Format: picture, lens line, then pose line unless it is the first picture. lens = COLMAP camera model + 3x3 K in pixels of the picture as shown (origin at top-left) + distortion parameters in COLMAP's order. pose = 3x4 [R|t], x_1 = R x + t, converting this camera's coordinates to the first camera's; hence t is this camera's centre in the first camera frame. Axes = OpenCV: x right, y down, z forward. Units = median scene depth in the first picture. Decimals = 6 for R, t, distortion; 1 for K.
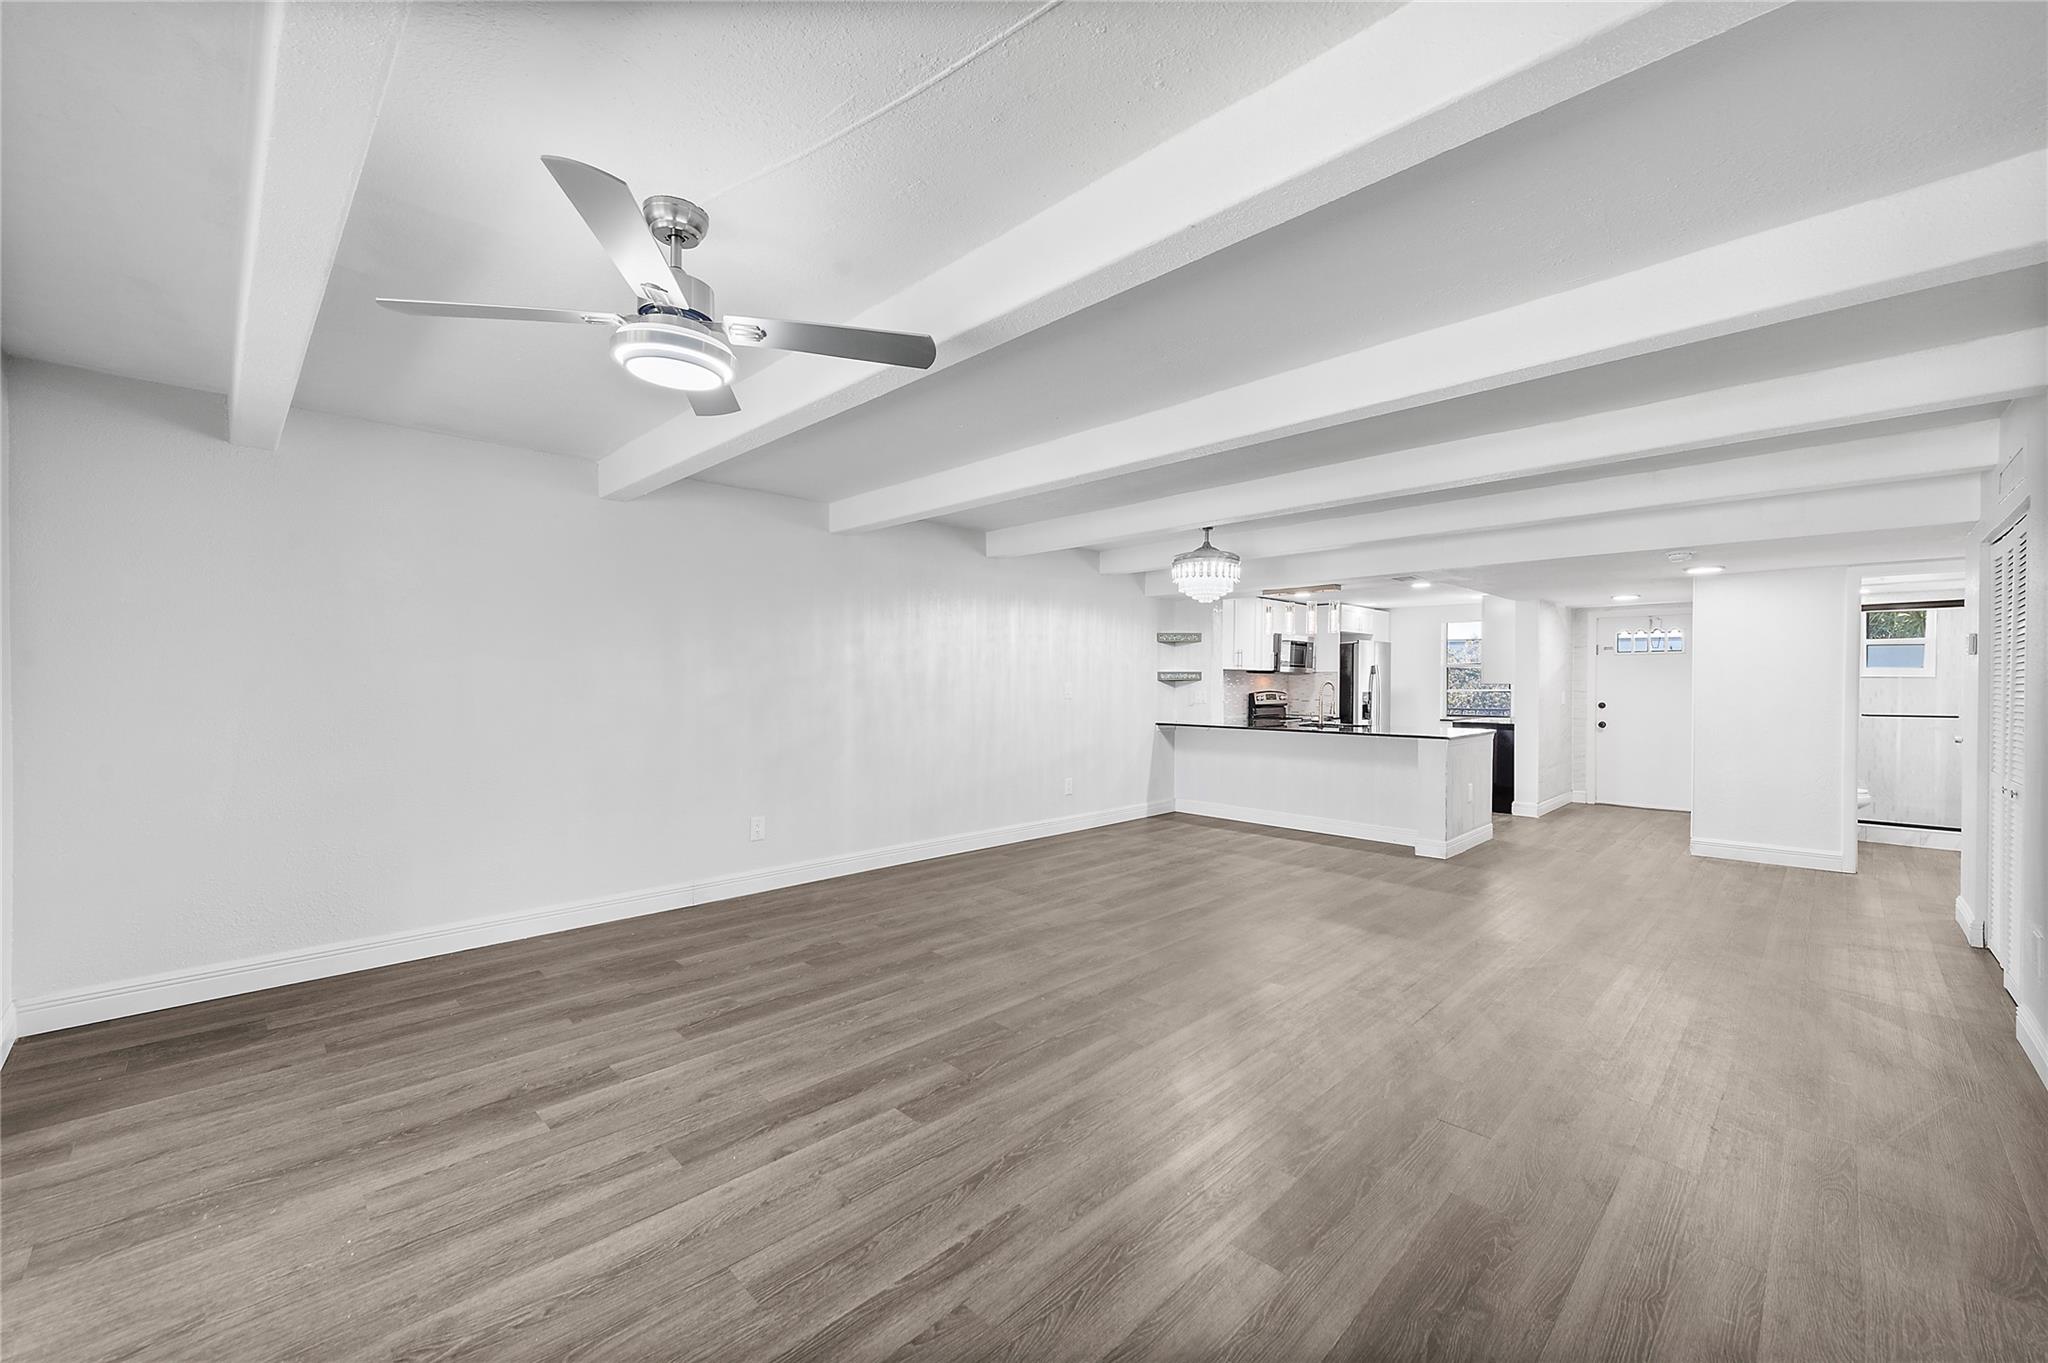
lens RADIAL K [[806.8, 0, 1020.7], [0, 806.8, 690.0], [0, 0, 1]] dist [0.013423, -0.004250]
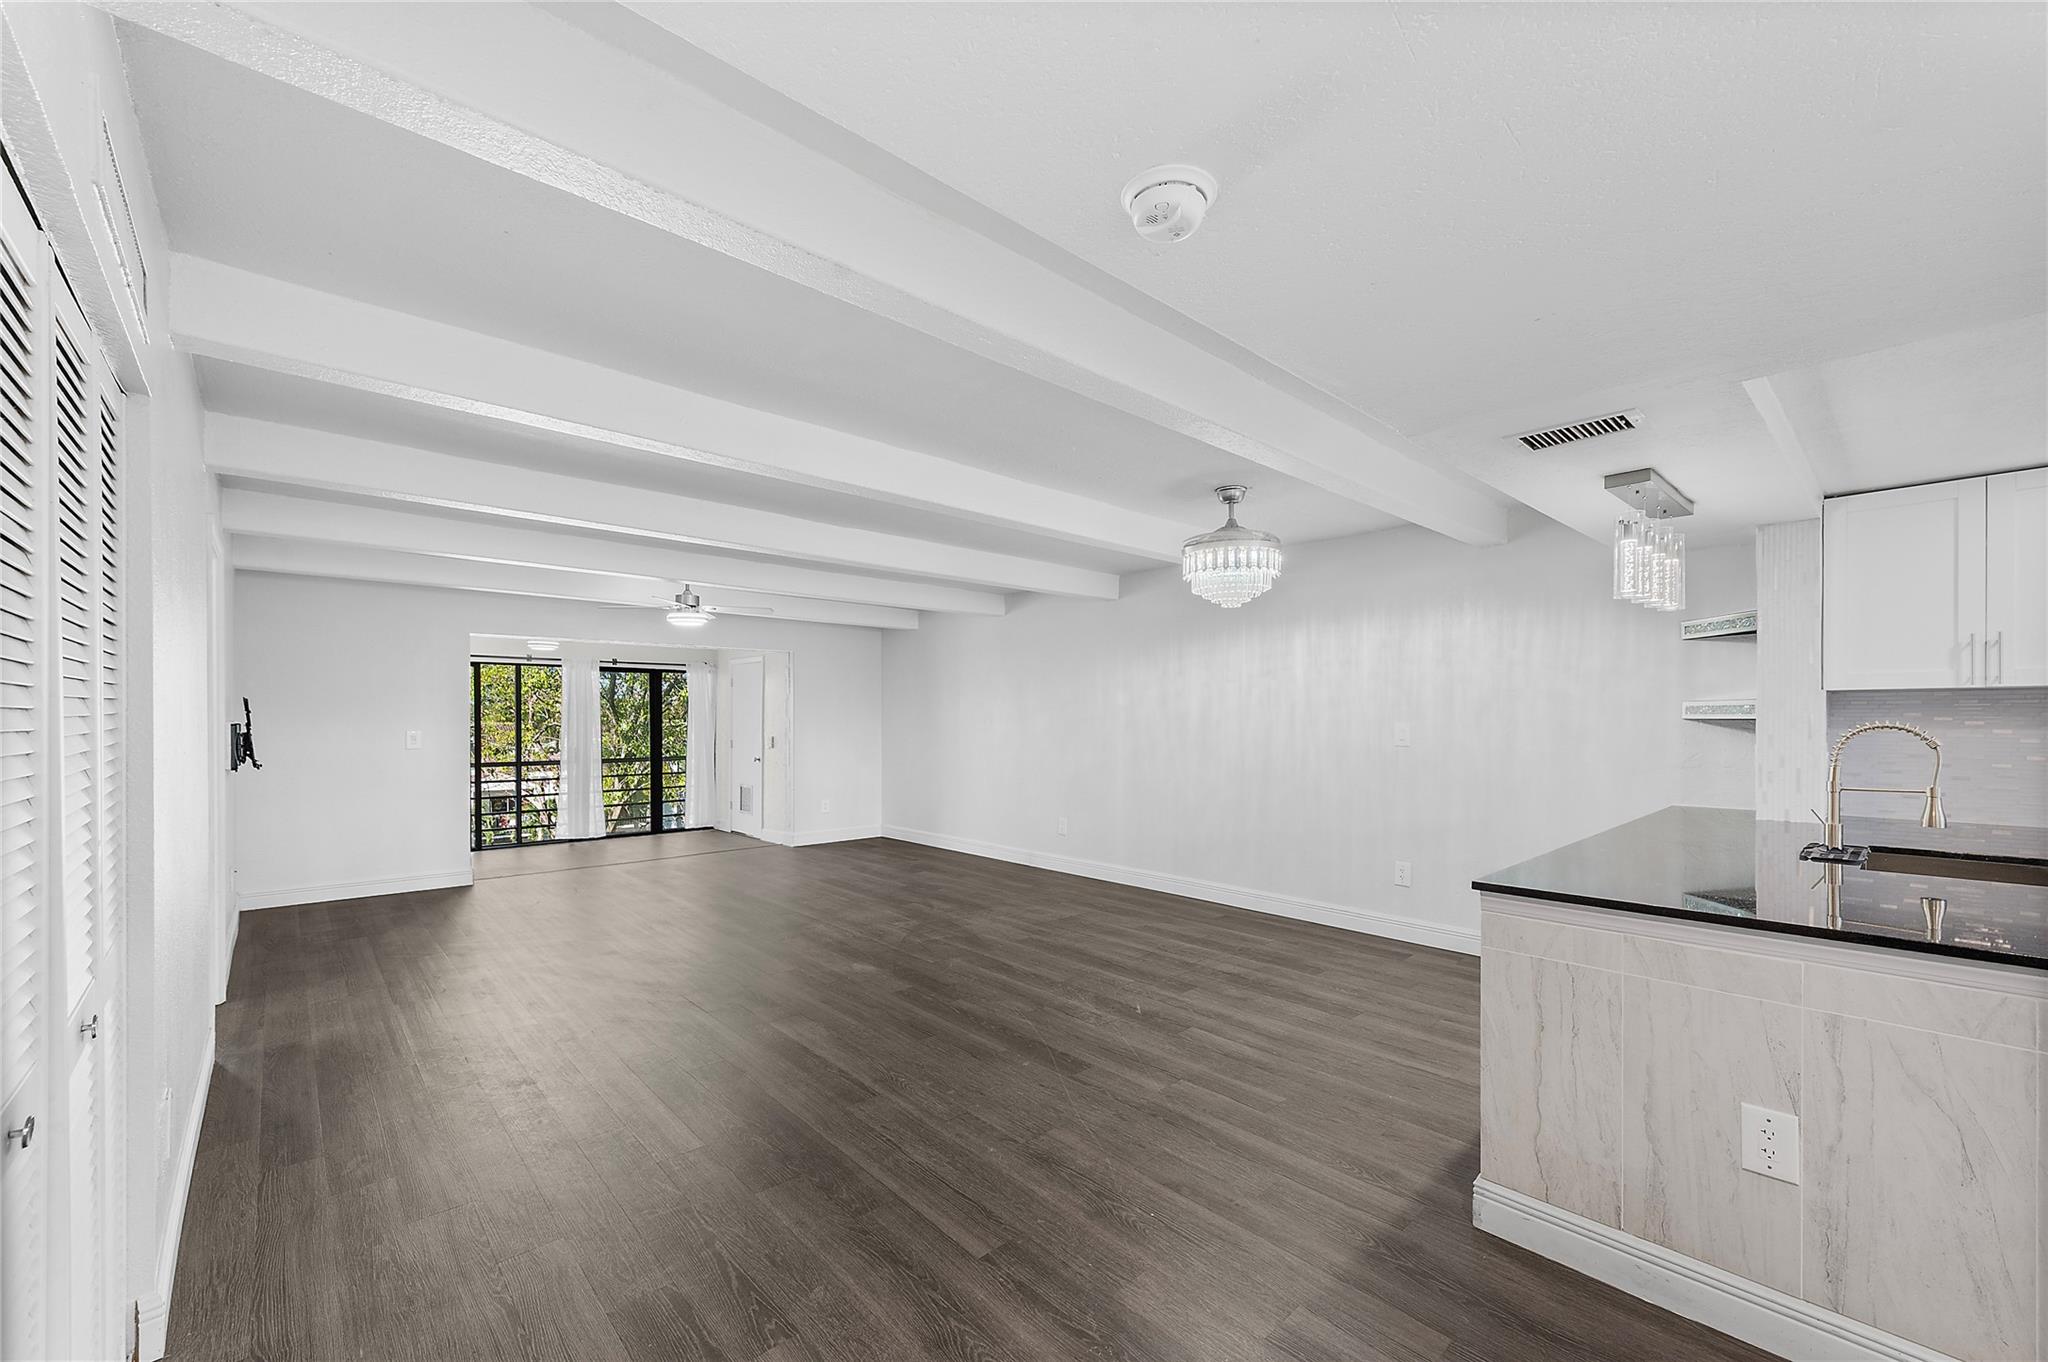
lens RADIAL K [[806.8, 0, 1024.8], [0, 806.8, 720.2], [0, 0, 1]] dist [0.013423, -0.004250]
pose [[-0.045320, -0.001117, -0.998972, 0.688869], [-0.009561, 0.999954, -0.000685, -0.007576], [0.998927, 0.009520, -0.045329, 0.636803]]
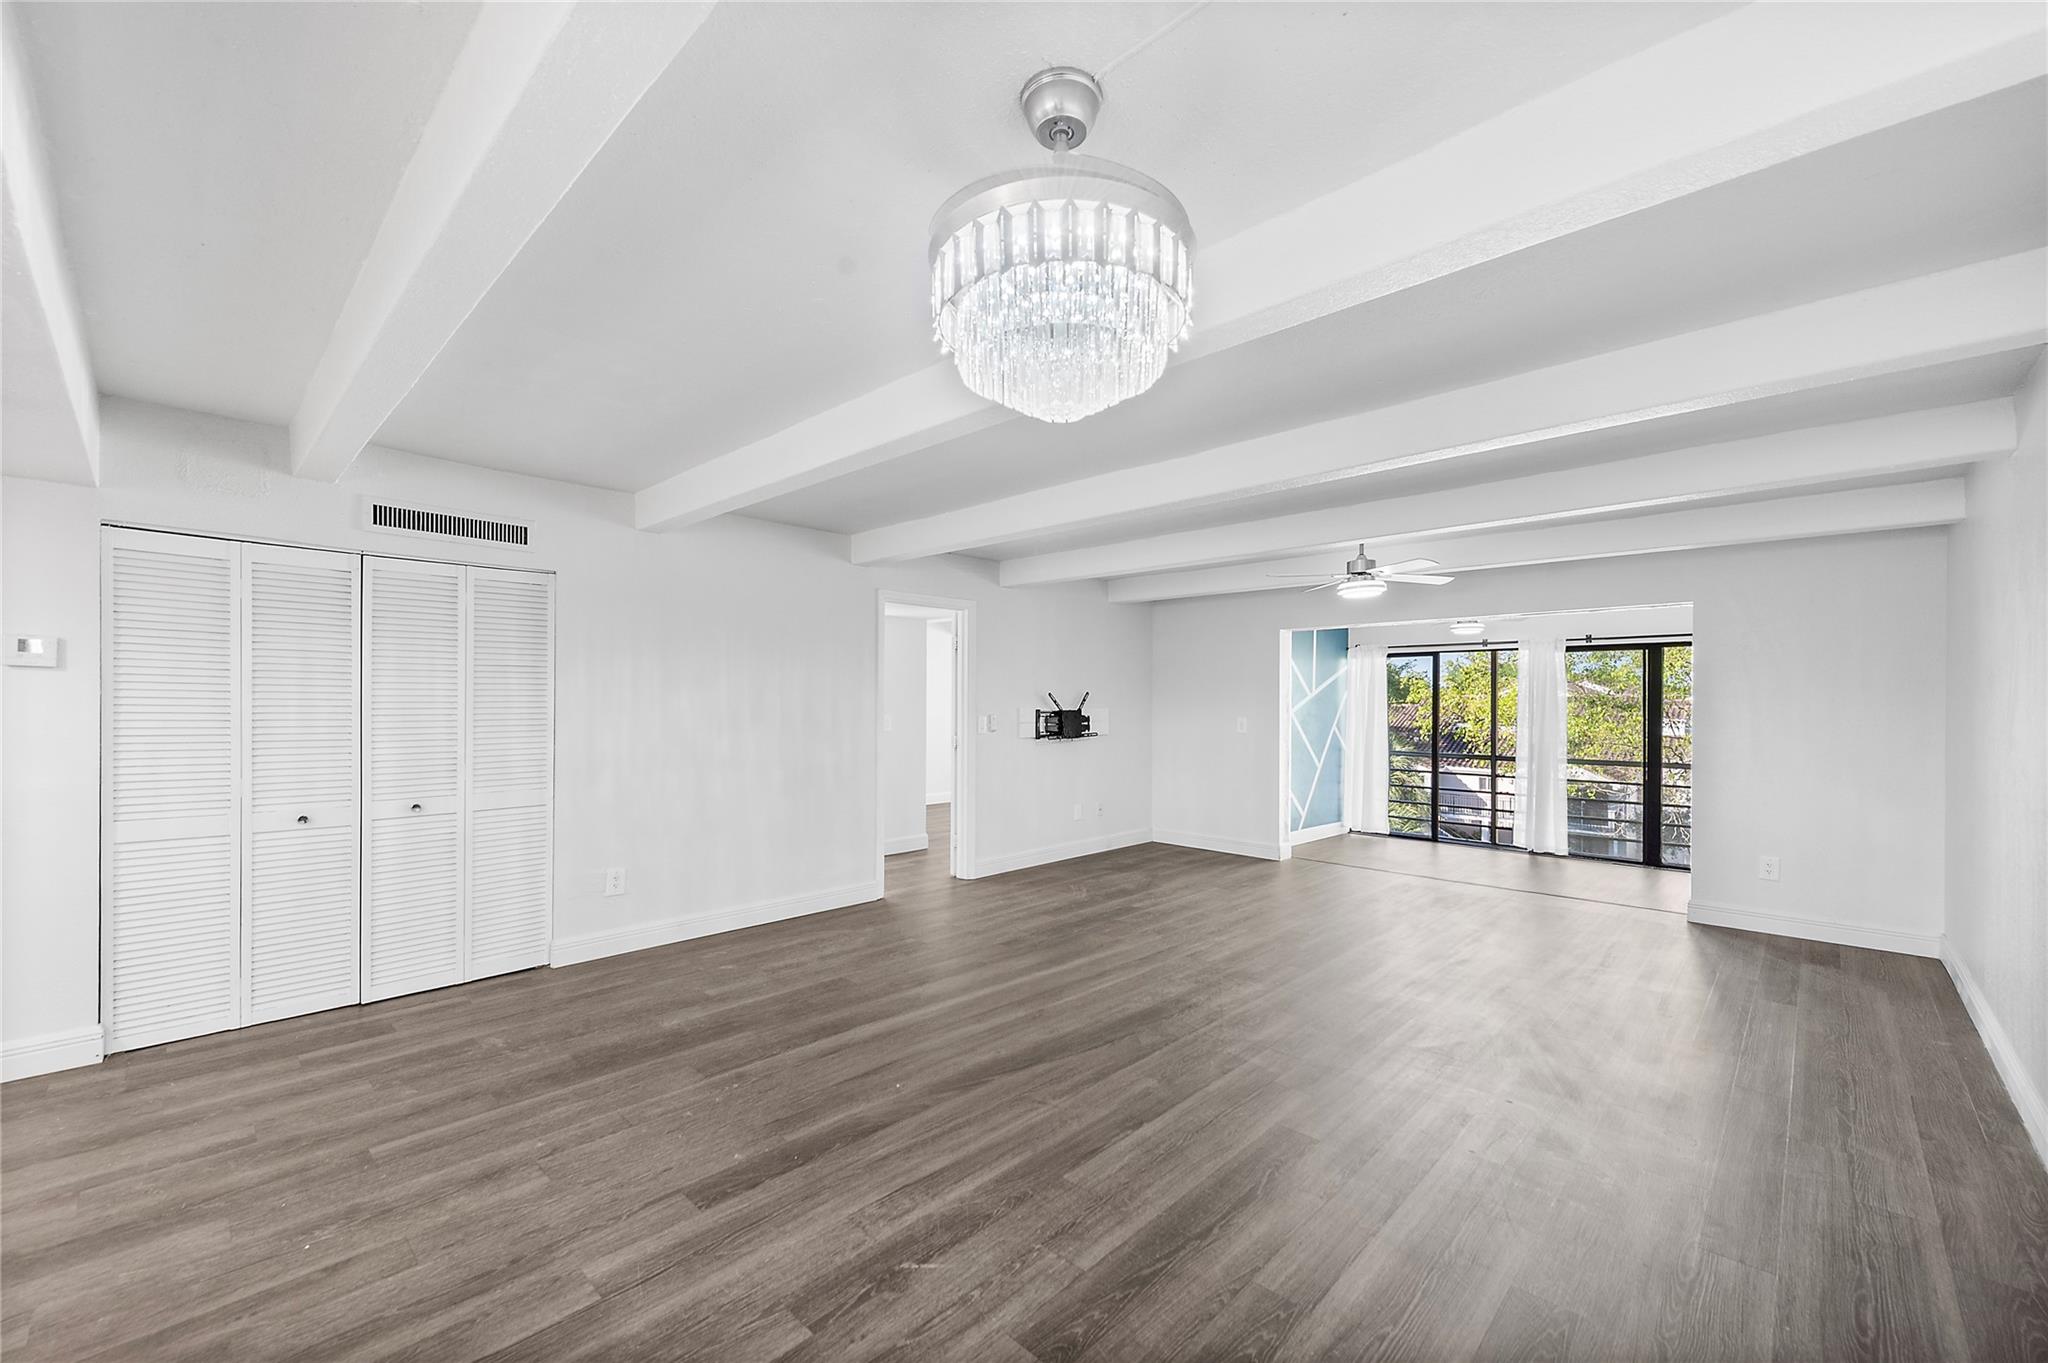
lens RADIAL K [[806.8, 0, 1027.8], [0, 806.8, 703.5], [0, 0, 1]] dist [0.013423, -0.004250]
pose [[-0.999771, -0.008460, -0.019650, 0.181226], [-0.008604, 0.999936, 0.007278, -0.013612], [0.019587, 0.007446, -0.999780, 0.933499]]
